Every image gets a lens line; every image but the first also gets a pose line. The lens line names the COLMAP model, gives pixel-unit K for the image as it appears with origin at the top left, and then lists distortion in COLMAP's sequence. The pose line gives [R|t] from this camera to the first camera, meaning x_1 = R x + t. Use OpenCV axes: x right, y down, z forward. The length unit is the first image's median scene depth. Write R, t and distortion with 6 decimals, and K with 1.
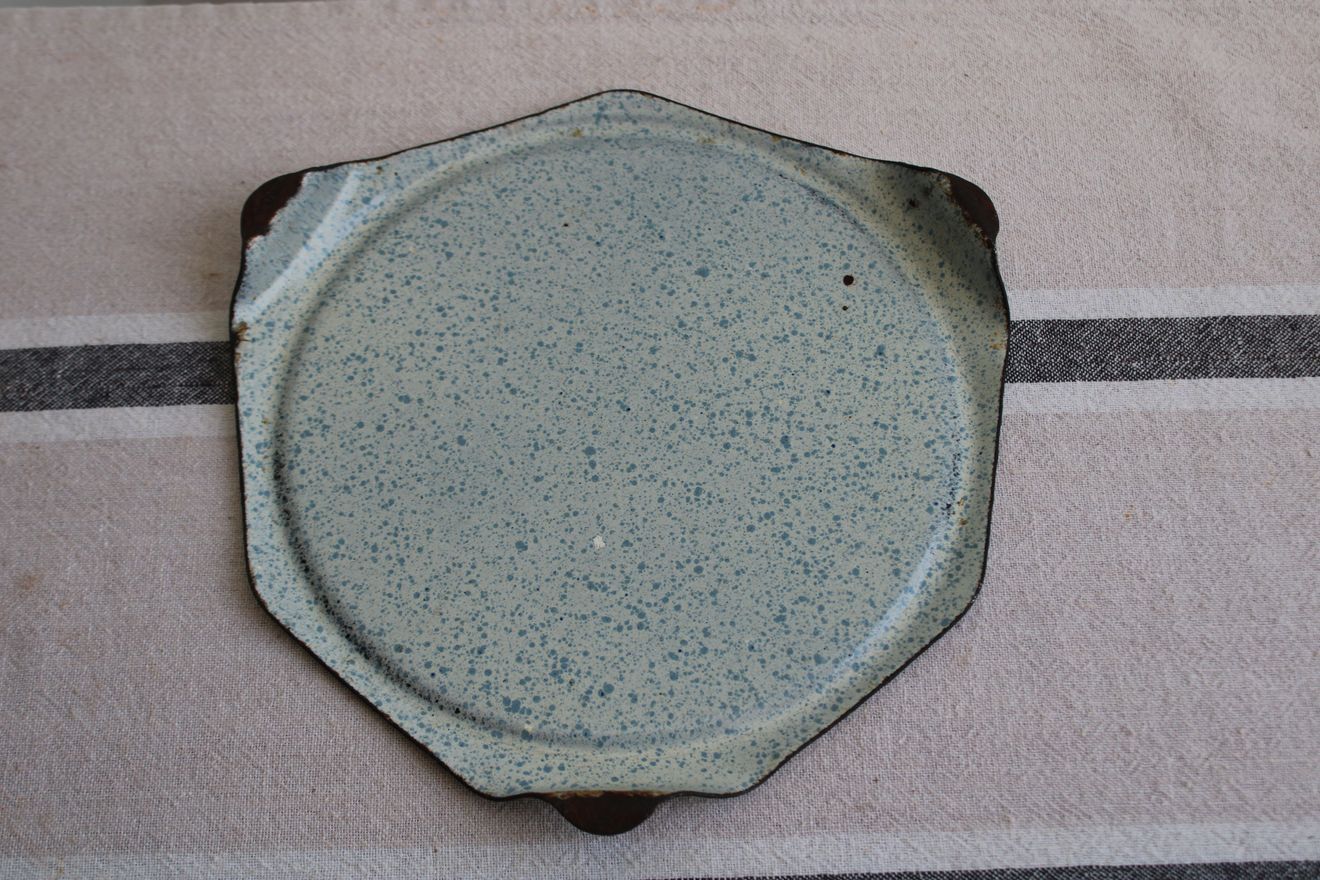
lens RADIAL K [[1788.1, 0, 658.7], [0, 1788.1, 421.8], [0, 0, 1]] dist [-0.103698, 0.293183]
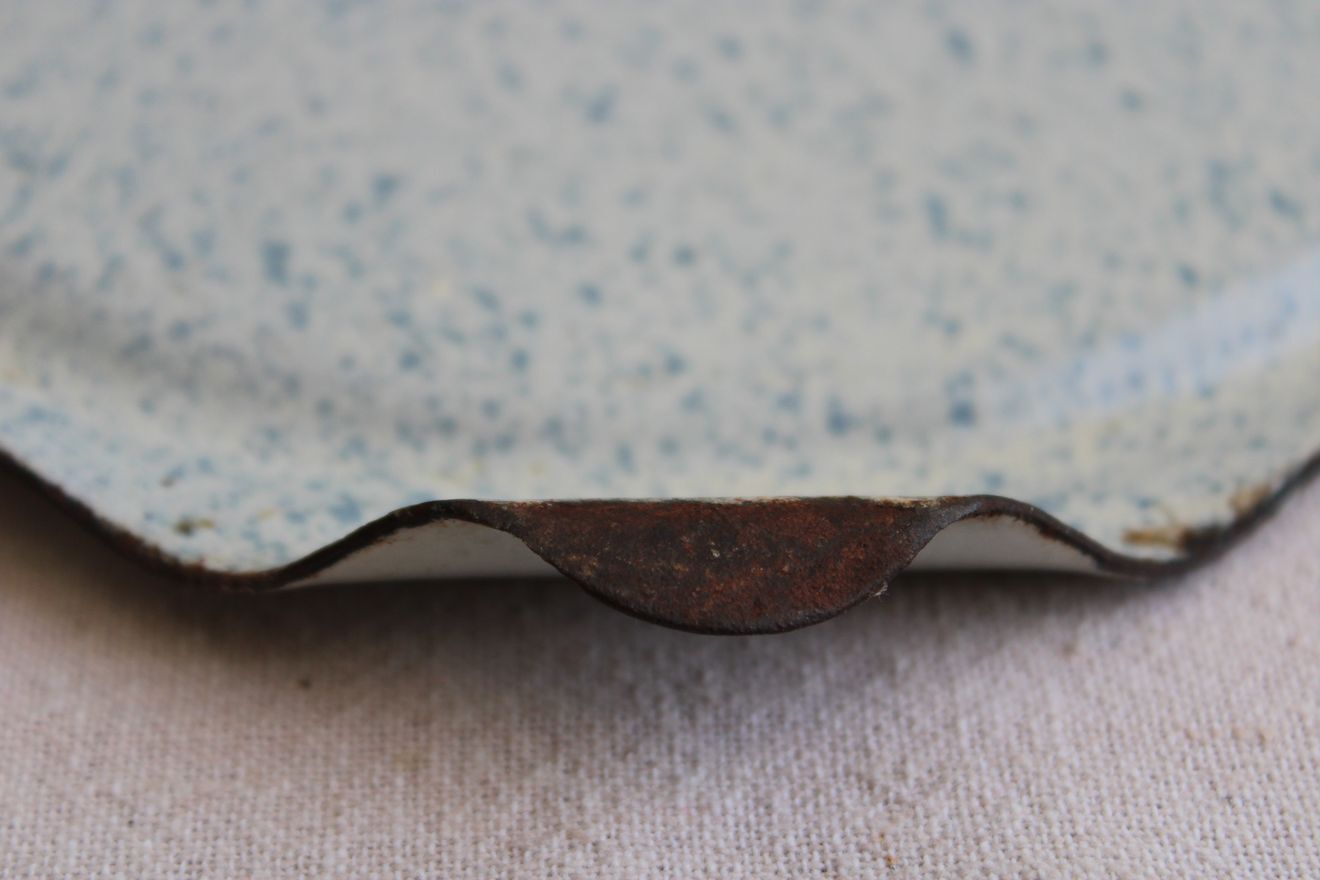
lens RADIAL K [[3091.7, 0, 660.0], [0, 3091.7, 440.0], [0, 0, 1]] dist [0.066880, 0.318037]
pose [[-0.559933, -0.682836, 0.469264, -0.393714], [0.704049, -0.093544, 0.703964, -0.403263], [-0.436795, 0.724558, 0.533129, 0.810916]]
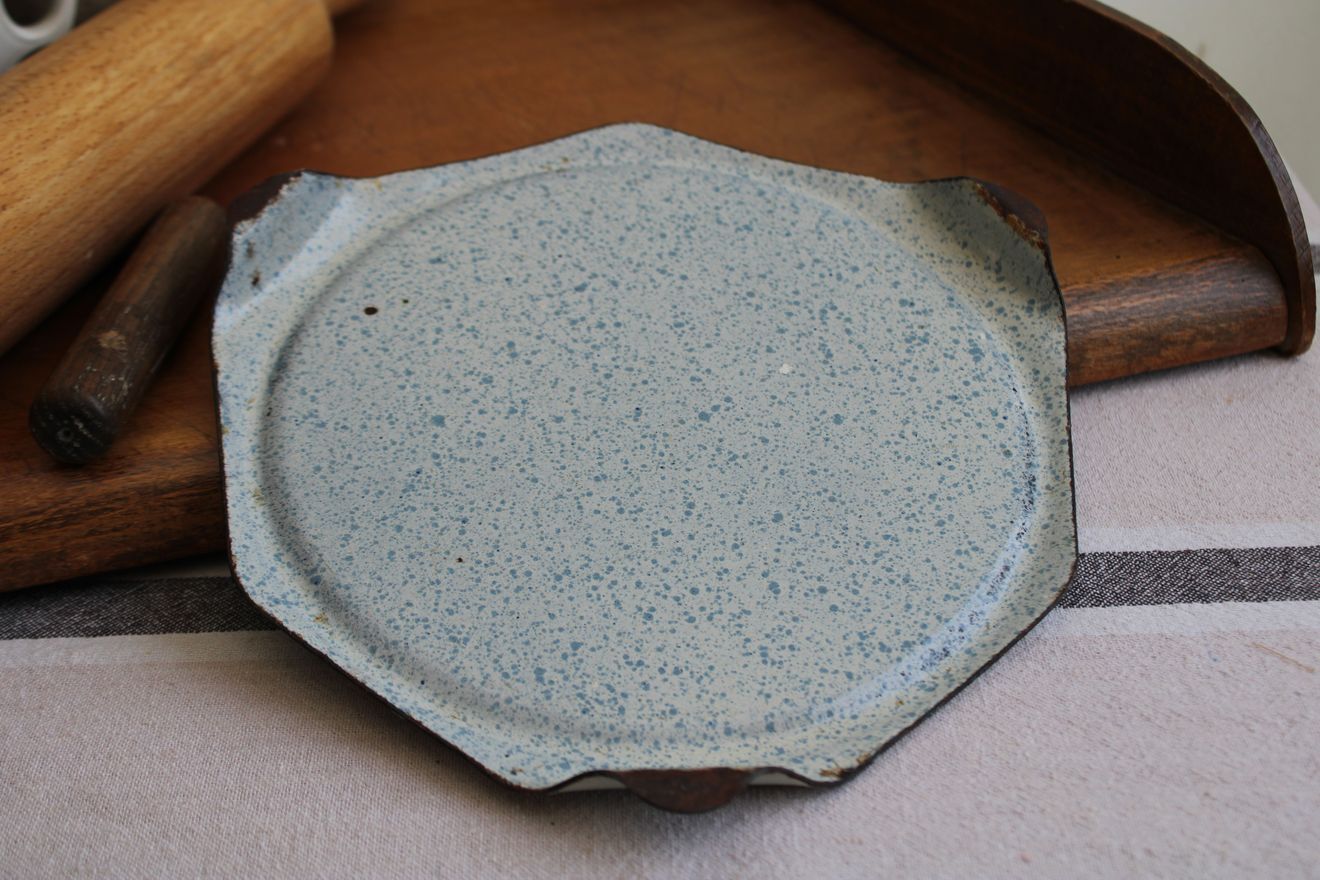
lens RADIAL K [[1788.1, 0, 658.7], [0, 1788.1, 421.8], [0, 0, 1]] dist [-0.103698, 0.293183]
pose [[-0.552156, -0.634955, 0.540329, -0.511284], [0.717963, -0.032647, 0.695315, -0.622924], [-0.423854, 0.771859, 0.473901, 0.580472]]
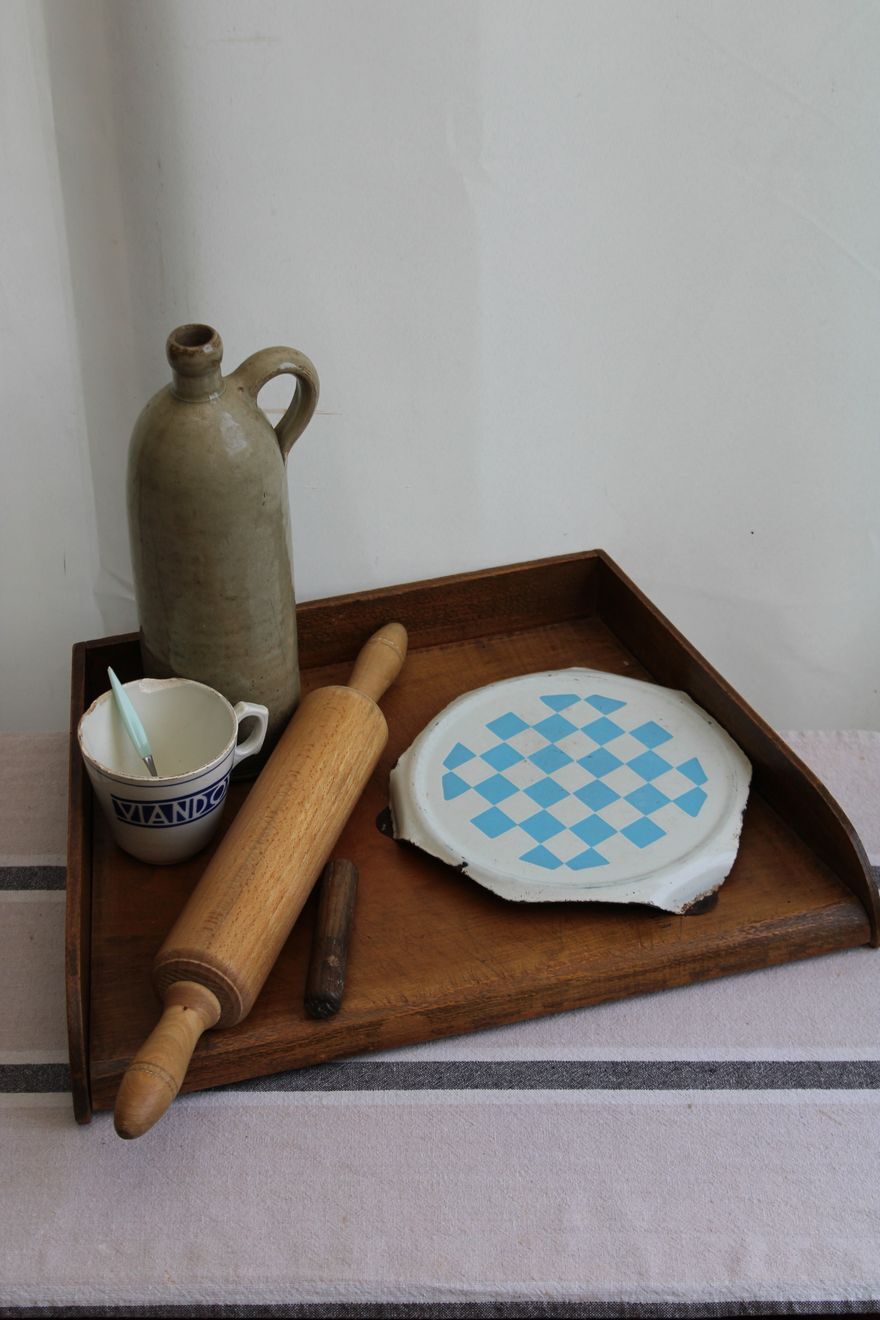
lens RADIAL K [[2432.4, 0, 408.8], [0, 2432.4, 659.4], [0, 0, 1]] dist [0.048163, -0.127713]
pose [[-0.529171, -0.692724, 0.490012, -1.019377], [0.731412, -0.079644, 0.677269, -1.972691], [-0.430134, 0.716792, 0.548812, -0.705488]]
